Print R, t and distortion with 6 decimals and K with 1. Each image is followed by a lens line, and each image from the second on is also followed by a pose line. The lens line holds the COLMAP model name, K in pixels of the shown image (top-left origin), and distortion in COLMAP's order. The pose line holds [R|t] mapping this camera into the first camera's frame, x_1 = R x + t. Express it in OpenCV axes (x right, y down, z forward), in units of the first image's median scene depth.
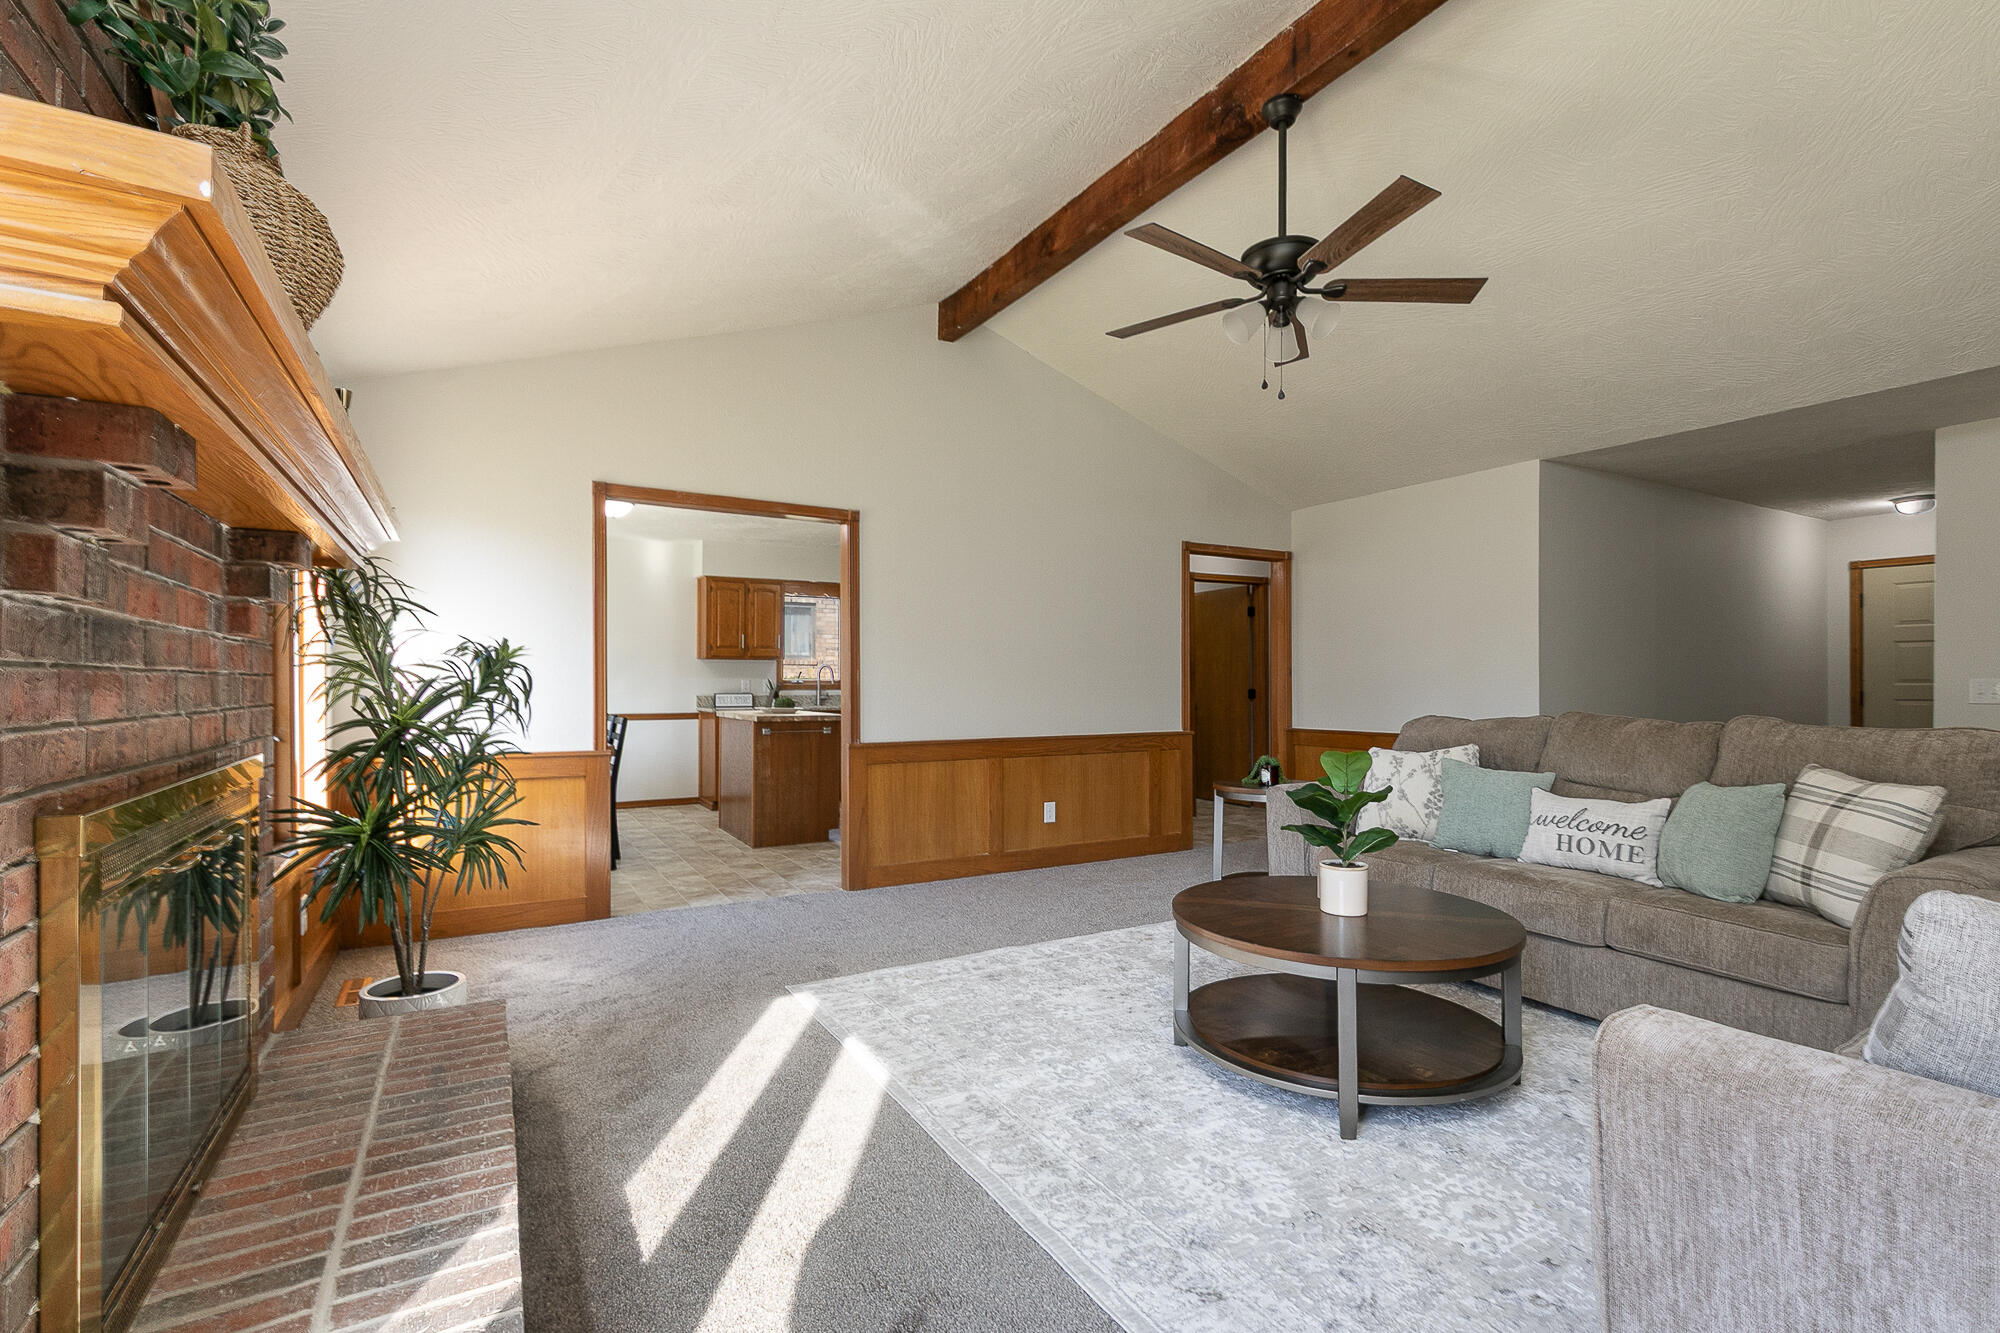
lens RADIAL K [[917.2, 0, 1005.0], [0, 917.2, 680.2], [0, 0, 1]] dist [-0.003648, -0.001350]
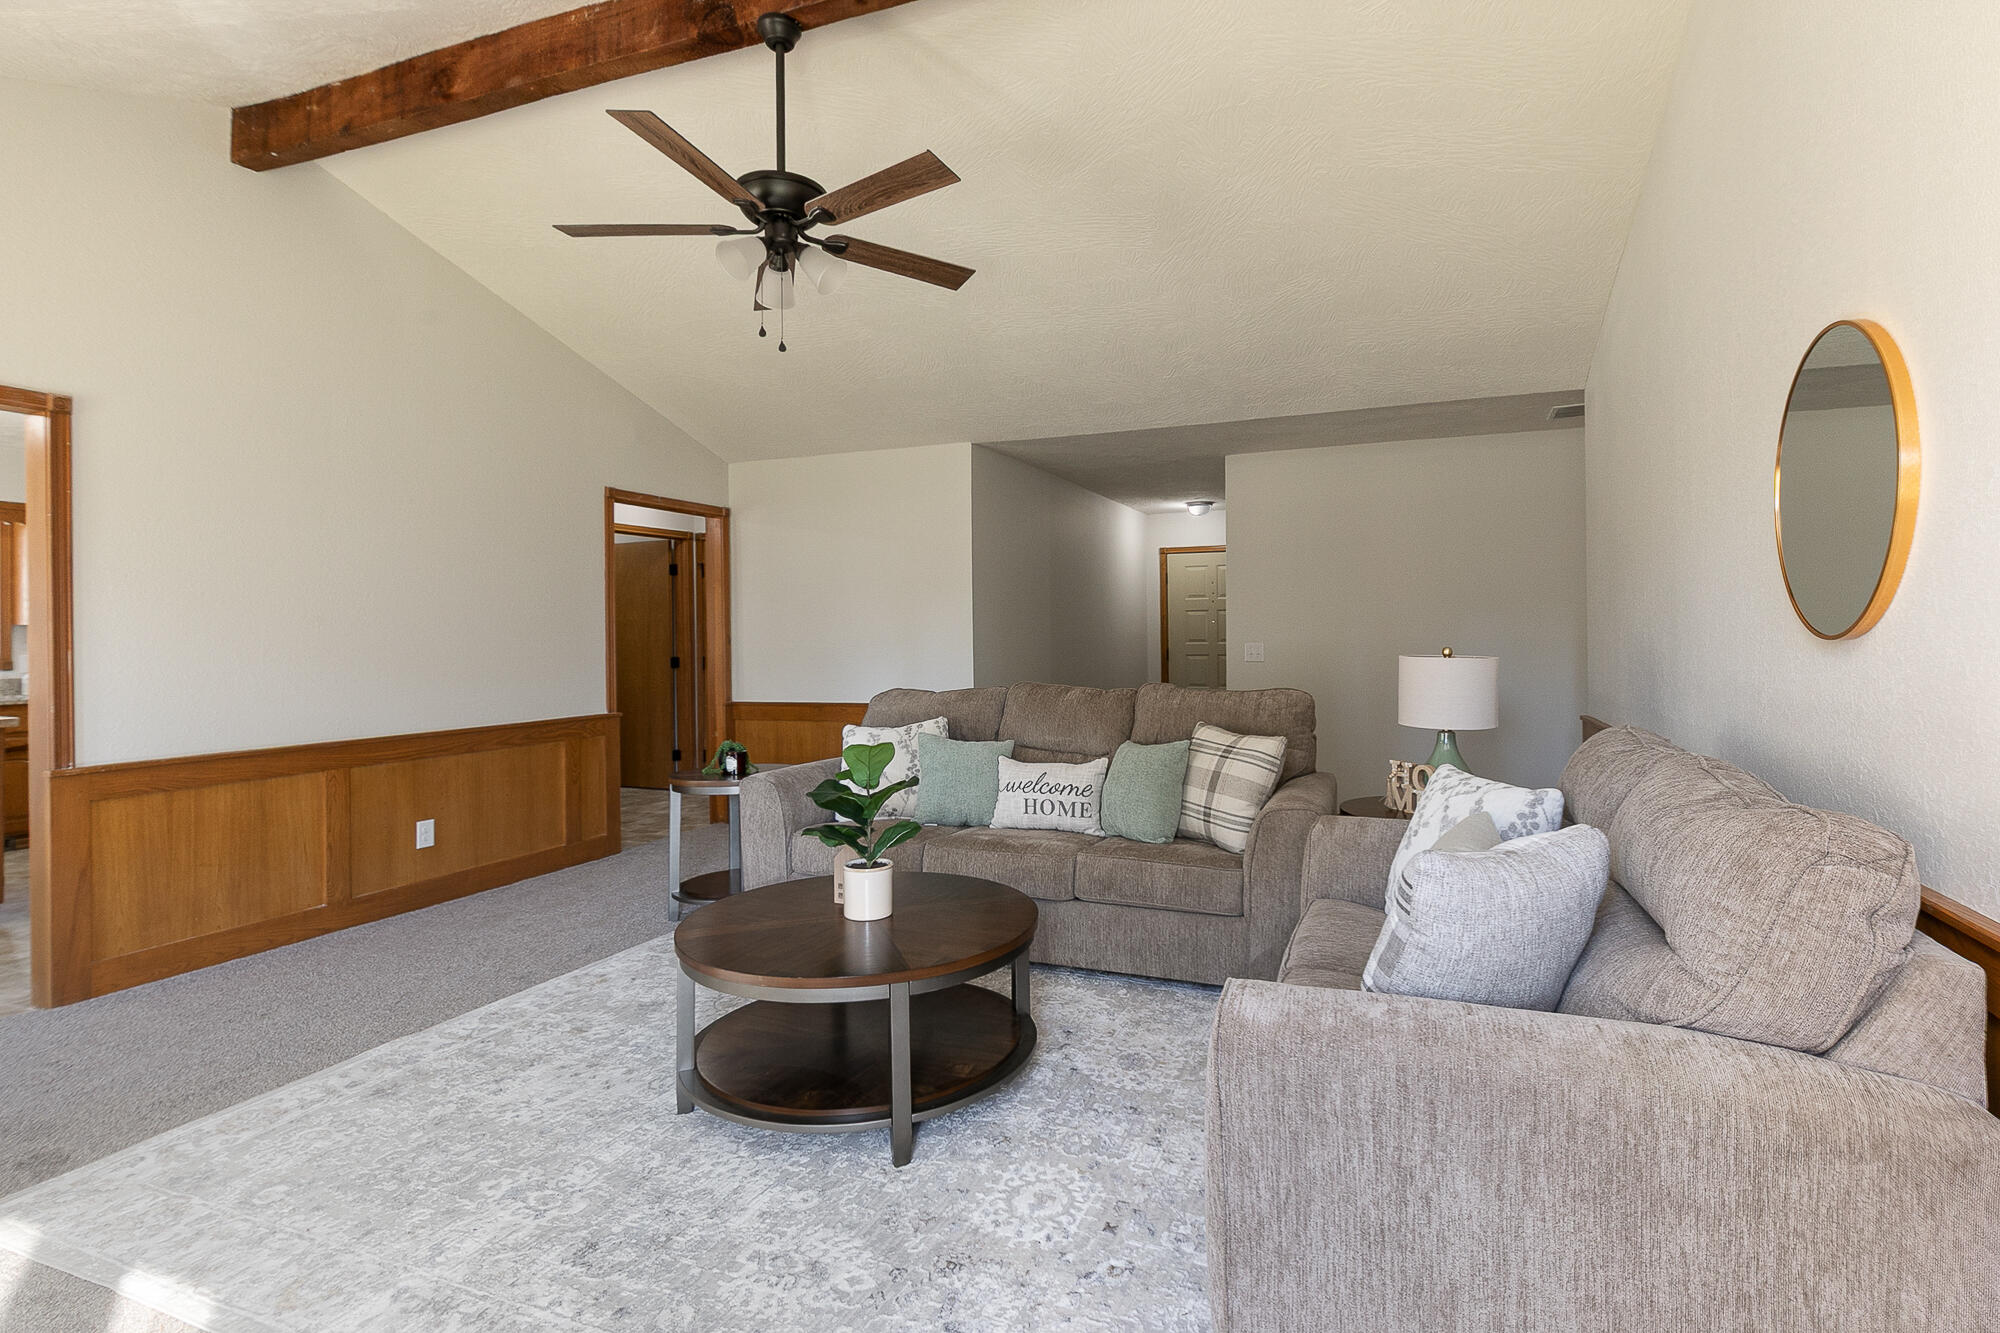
lens RADIAL K [[962.8, 0, 1034.2], [0, 962.8, 620.1], [0, 0, 1]] dist [-0.006019, 0.001992]
pose [[0.770247, -0.003538, 0.637735, -0.104075], [0.007966, 0.999960, -0.004074, -0.035842], [-0.637695, 0.008218, 0.770245, 0.112174]]
